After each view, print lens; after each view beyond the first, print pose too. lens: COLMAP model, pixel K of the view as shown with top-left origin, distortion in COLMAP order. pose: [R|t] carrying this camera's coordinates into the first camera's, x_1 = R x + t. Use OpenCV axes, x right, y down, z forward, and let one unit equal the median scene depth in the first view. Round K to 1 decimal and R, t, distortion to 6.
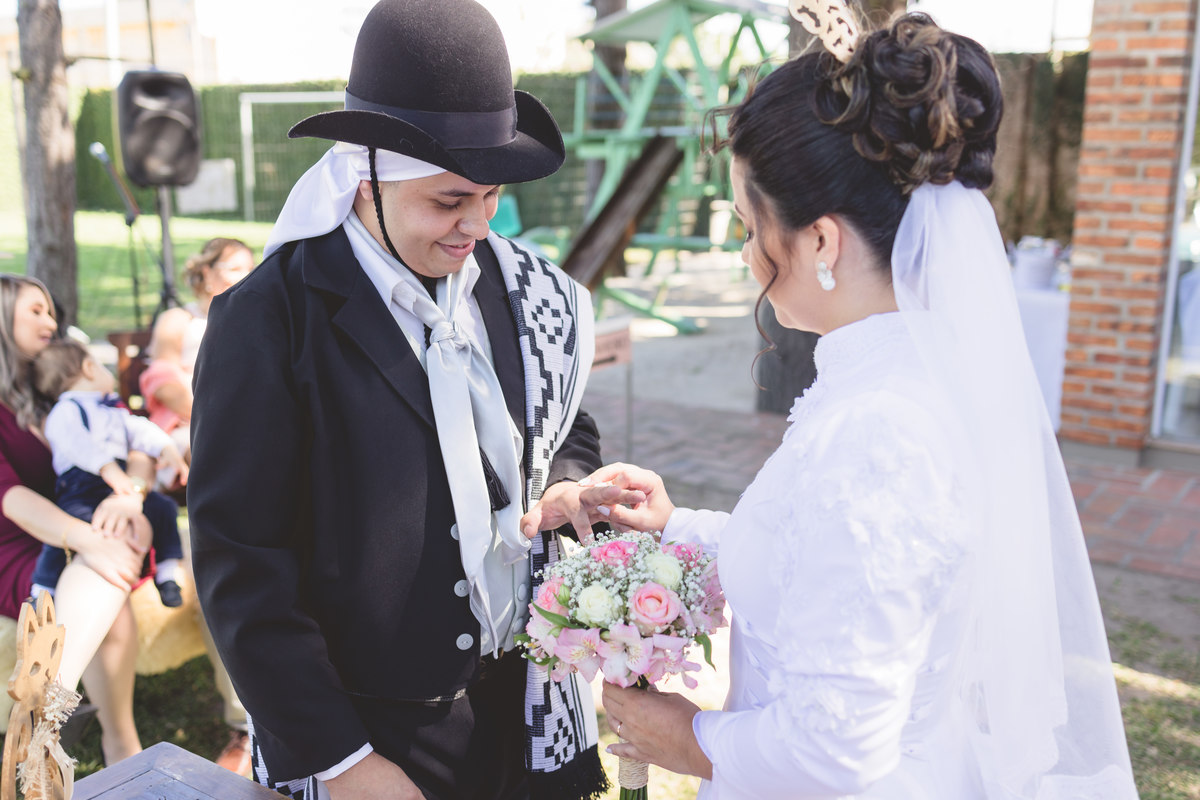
lens RADIAL K [[1222.6, 0, 606.2], [0, 1222.6, 405.1], [0, 0, 1]] dist [-0.000780, -0.010628]
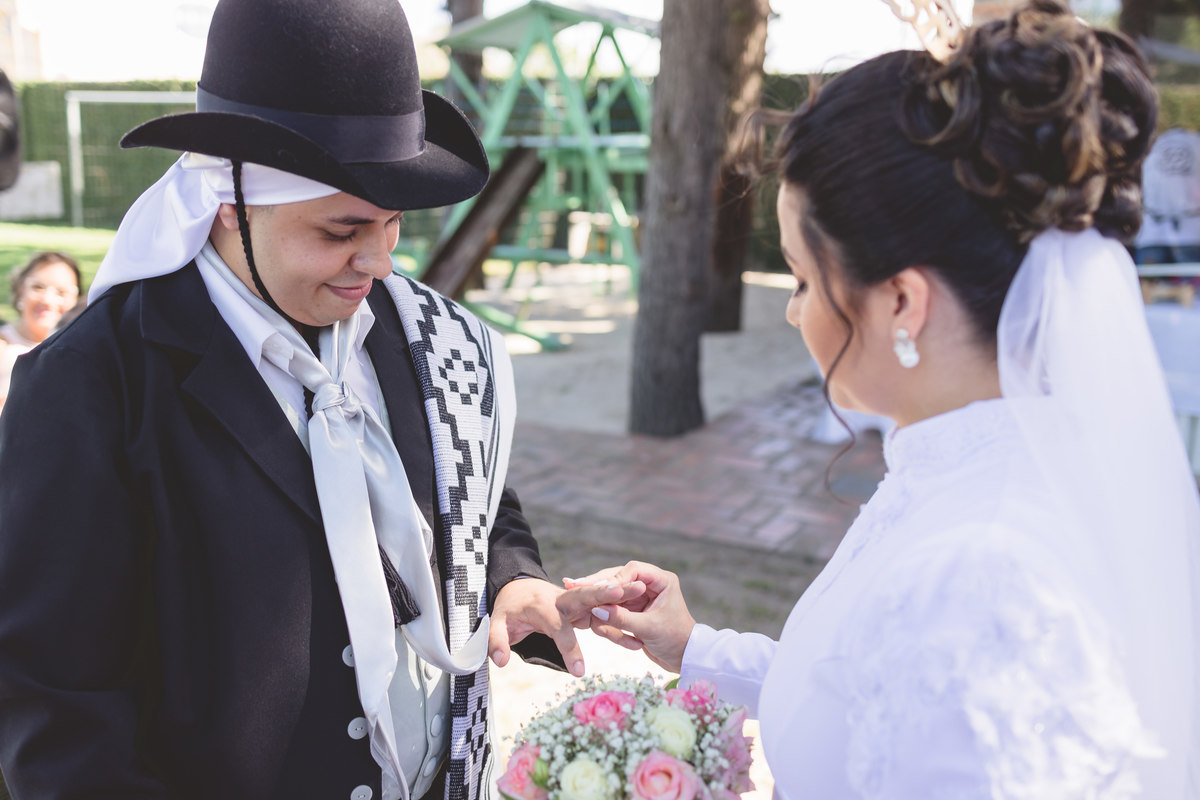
lens RADIAL K [[1210.6, 0, 649.5], [0, 1210.6, 399.7], [0, 0, 1]] dist [-0.065843, 0.027609]
pose [[0.986939, -0.008965, 0.160847, -0.055683], [0.010490, 0.999908, -0.008635, -0.048943], [-0.160755, 0.010209, 0.986942, 0.213832]]
